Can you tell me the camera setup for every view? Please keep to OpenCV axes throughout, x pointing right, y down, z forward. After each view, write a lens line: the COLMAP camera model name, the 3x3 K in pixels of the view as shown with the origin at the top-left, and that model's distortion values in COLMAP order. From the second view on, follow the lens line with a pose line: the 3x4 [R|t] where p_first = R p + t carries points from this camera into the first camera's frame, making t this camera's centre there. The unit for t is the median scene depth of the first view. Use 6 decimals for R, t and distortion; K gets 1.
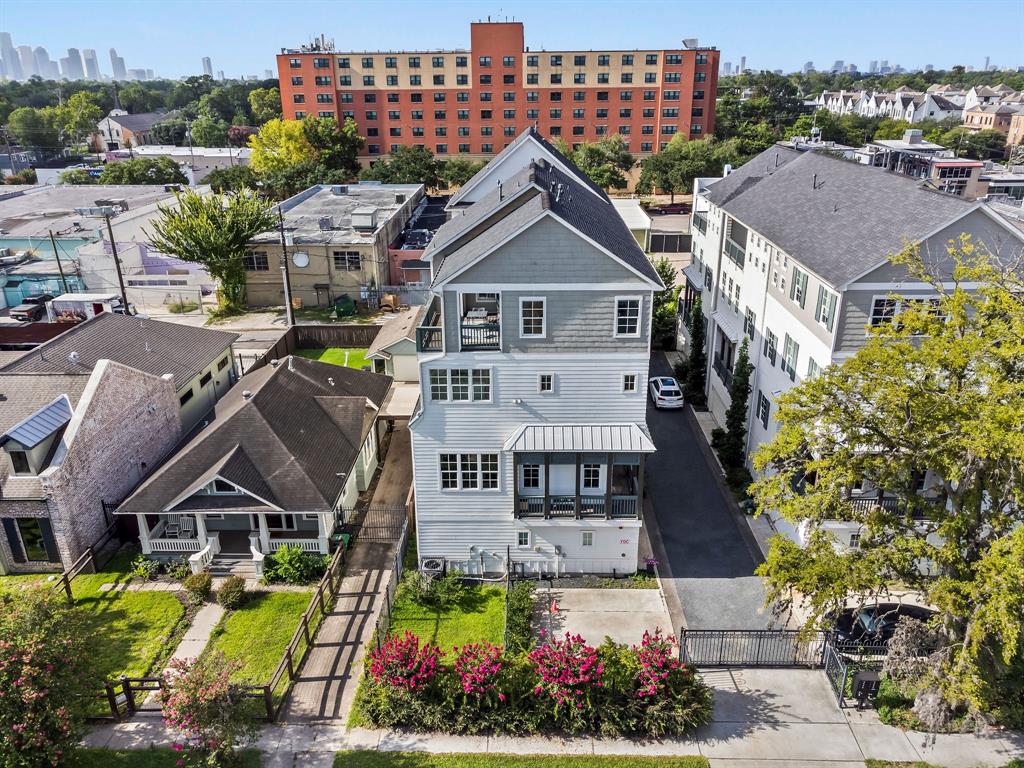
lens RADIAL K [[761.2, 0, 513.1], [0, 761.2, 384.4], [0, 0, 1]] dist [0.011503, -0.001805]
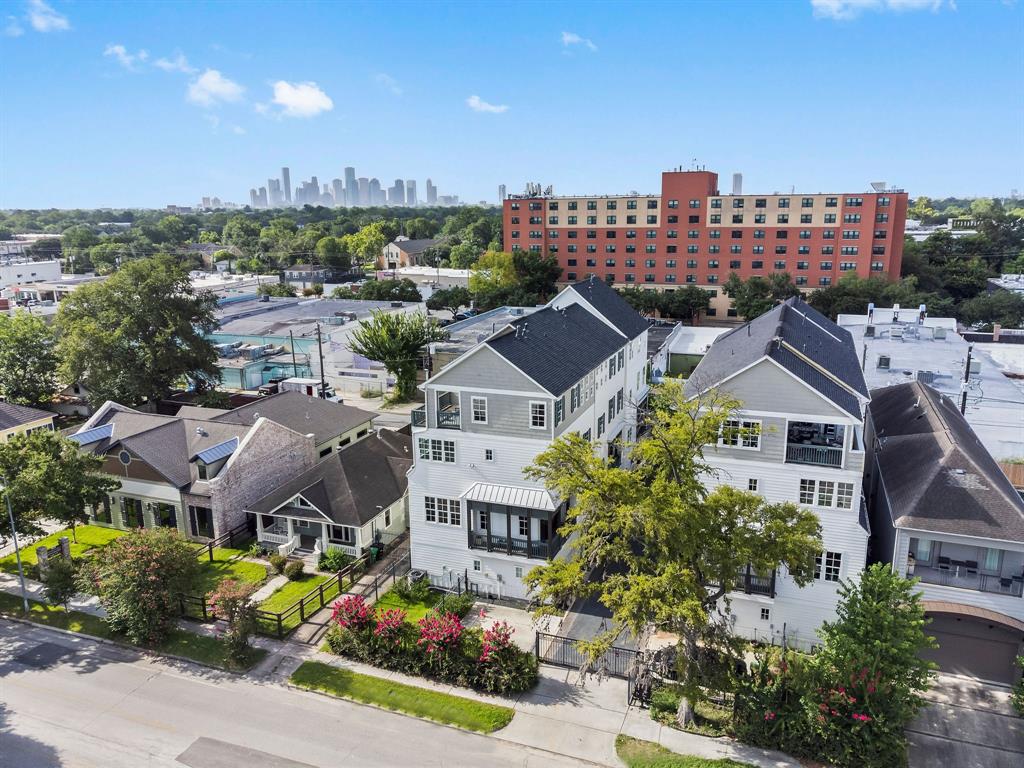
lens RADIAL K [[761.2, 0, 513.2], [0, 761.2, 384.6], [0, 0, 1]] dist [0.011503, -0.001805]
pose [[0.941995, 0.074140, -0.327337, 0.452234], [-0.120891, 0.984784, -0.124846, 0.034284], [0.313100, 0.157176, 0.936624, -0.319717]]
